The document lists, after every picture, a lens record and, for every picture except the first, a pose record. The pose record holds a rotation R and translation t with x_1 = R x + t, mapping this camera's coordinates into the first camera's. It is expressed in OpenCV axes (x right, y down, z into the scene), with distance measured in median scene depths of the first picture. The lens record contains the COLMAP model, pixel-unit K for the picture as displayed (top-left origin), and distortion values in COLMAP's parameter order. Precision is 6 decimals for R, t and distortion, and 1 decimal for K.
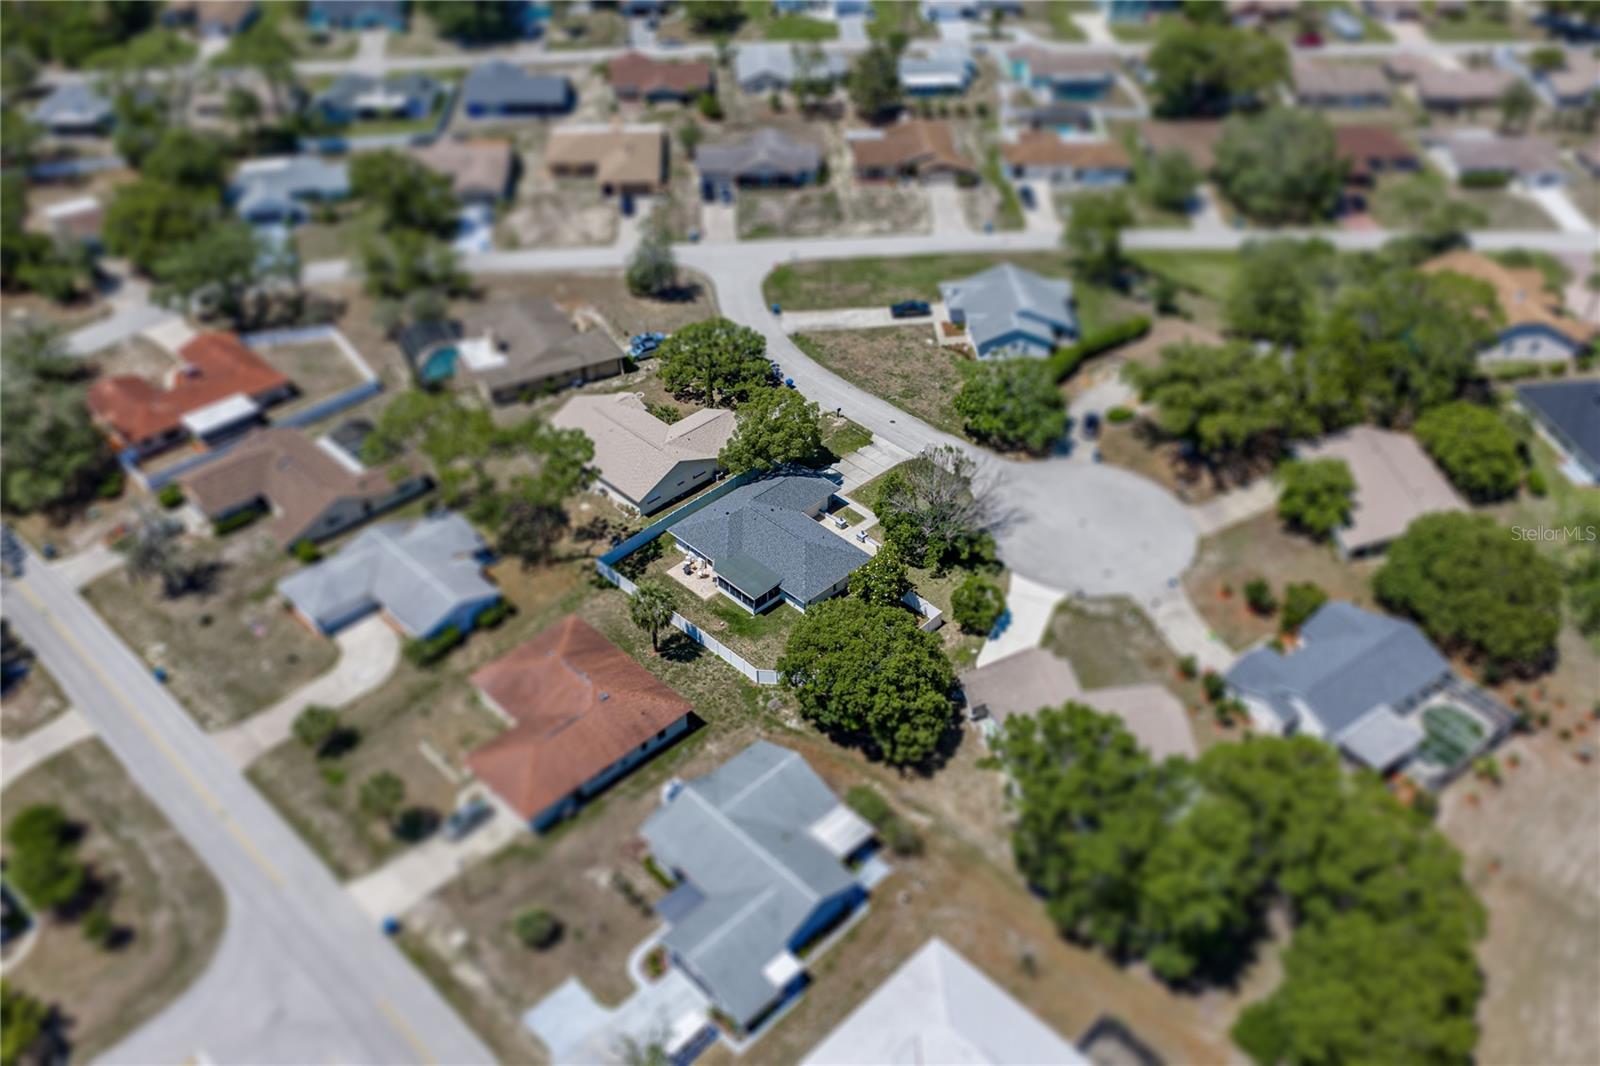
lens RADIAL K [[1297.2, 0, 800.0], [0, 1297.2, 533.0], [0, 0, 1]] dist [0.062715, 0.001312]
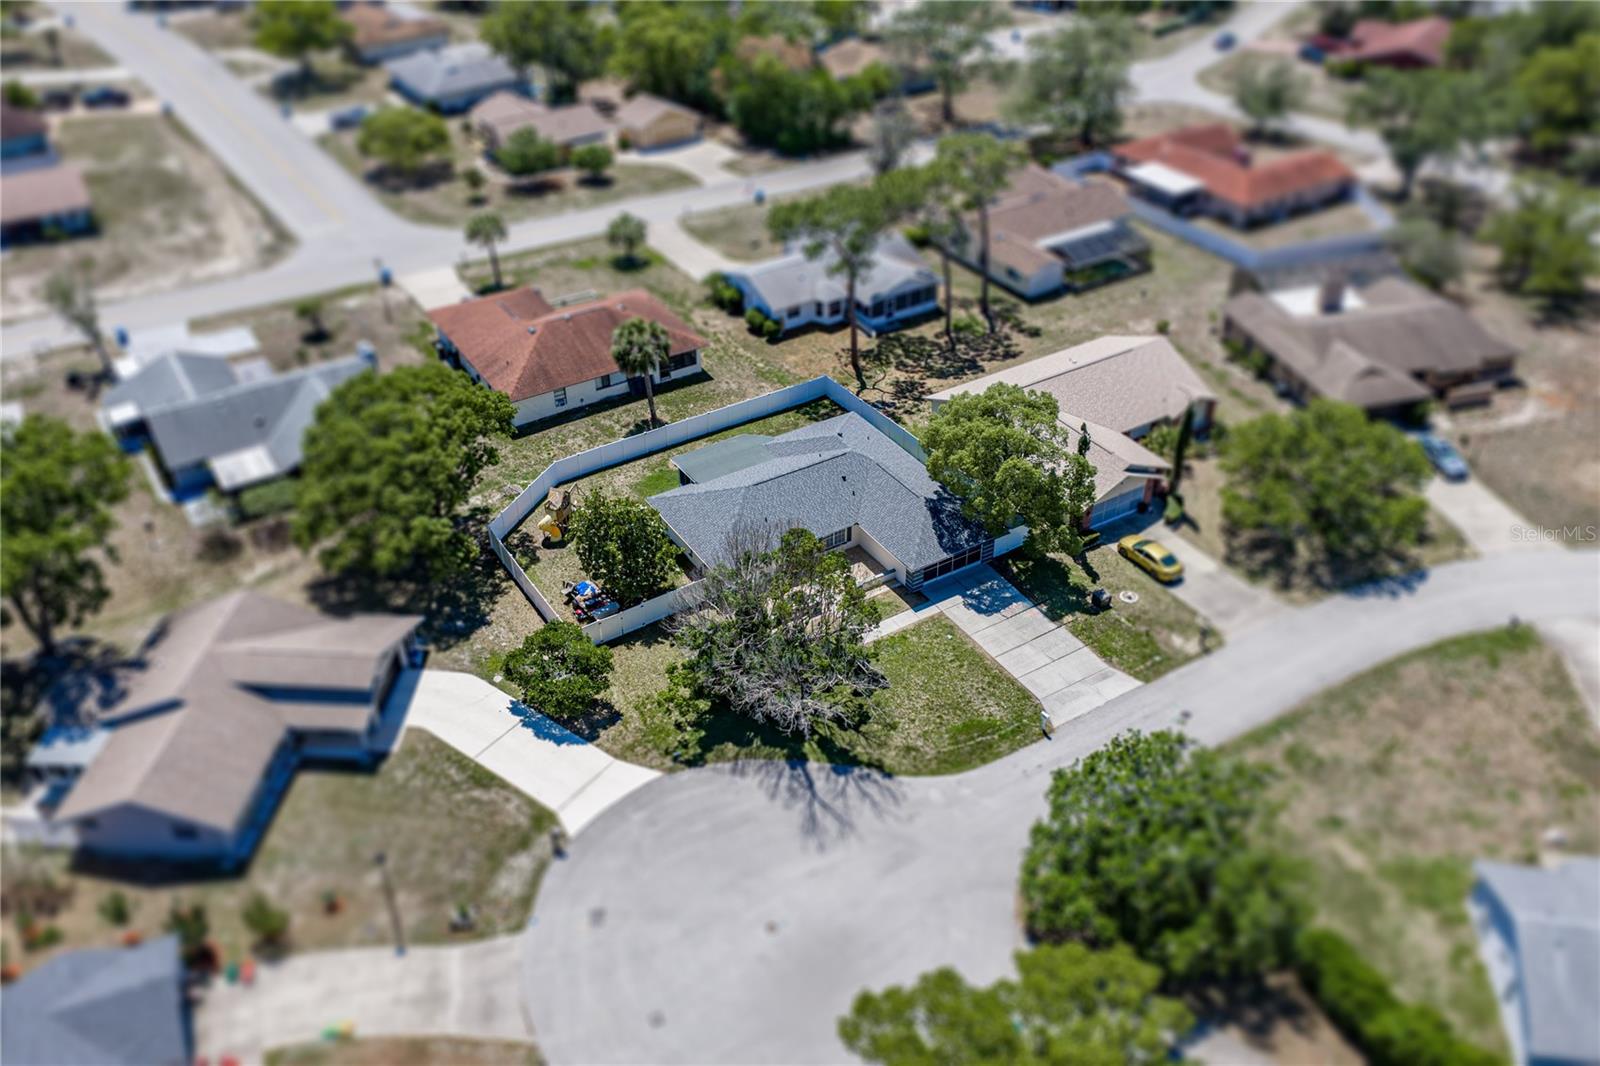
lens RADIAL K [[1325.6, 0, 802.1], [0, 1325.6, 537.2], [0, 0, 1]] dist [0.031539, -0.010060]
pose [[-0.222166, 0.570002, -0.791038, 0.536691], [-0.601537, 0.558371, 0.571292, -0.375464], [0.767330, 0.602760, 0.218827, 0.889834]]
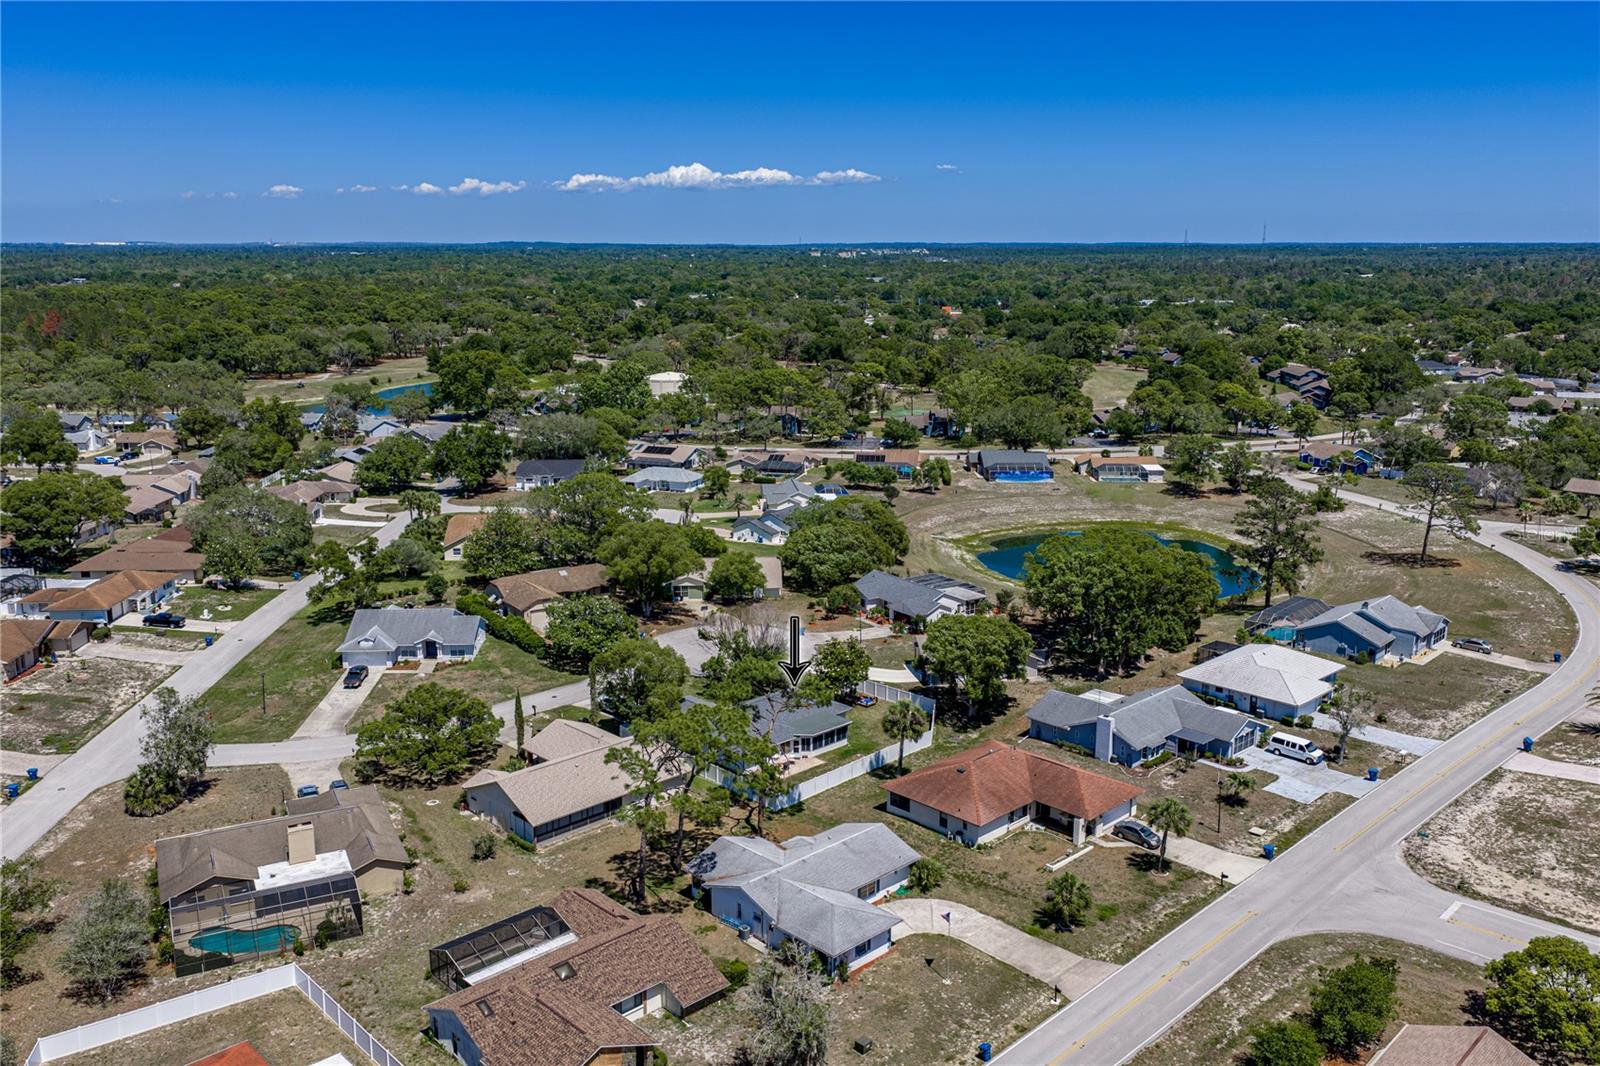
lens RADIAL K [[1325.6, 0, 802.1], [0, 1325.6, 537.2], [0, 0, 1]] dist [0.031539, -0.010060]
pose [[0.013581, -0.227874, 0.973596, -1.058999], [0.624421, 0.762422, 0.169738, -0.277088], [-0.780970, 0.605629, 0.152643, 0.740598]]
